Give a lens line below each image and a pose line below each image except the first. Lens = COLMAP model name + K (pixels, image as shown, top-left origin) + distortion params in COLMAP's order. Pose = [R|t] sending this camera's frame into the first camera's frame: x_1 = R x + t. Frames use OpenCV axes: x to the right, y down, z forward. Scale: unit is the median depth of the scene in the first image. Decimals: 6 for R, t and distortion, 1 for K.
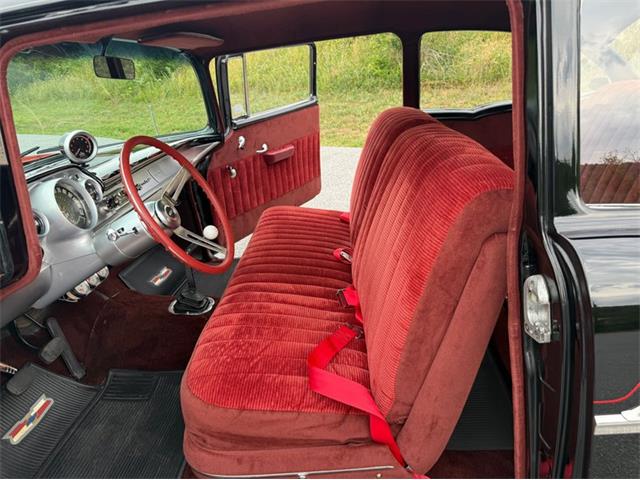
lens RADIAL K [[484.8, 0, 323.8], [0, 484.8, 239.7], [0, 0, 1]] dist [0.112982, -0.149658]
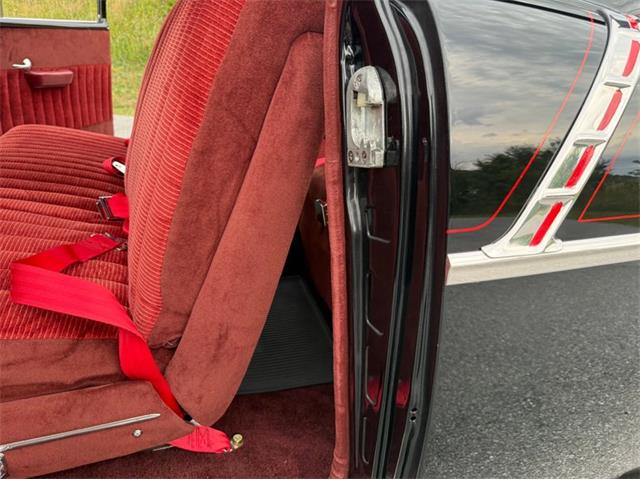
lens RADIAL K [[484.8, 0, 323.8], [0, 484.8, 239.7], [0, 0, 1]] dist [0.112982, -0.149658]
pose [[0.939650, 0.006645, 0.342073, 0.126925], [0.002106, 0.999680, -0.025206, 0.260051], [-0.342131, 0.024405, 0.939335, 0.330388]]
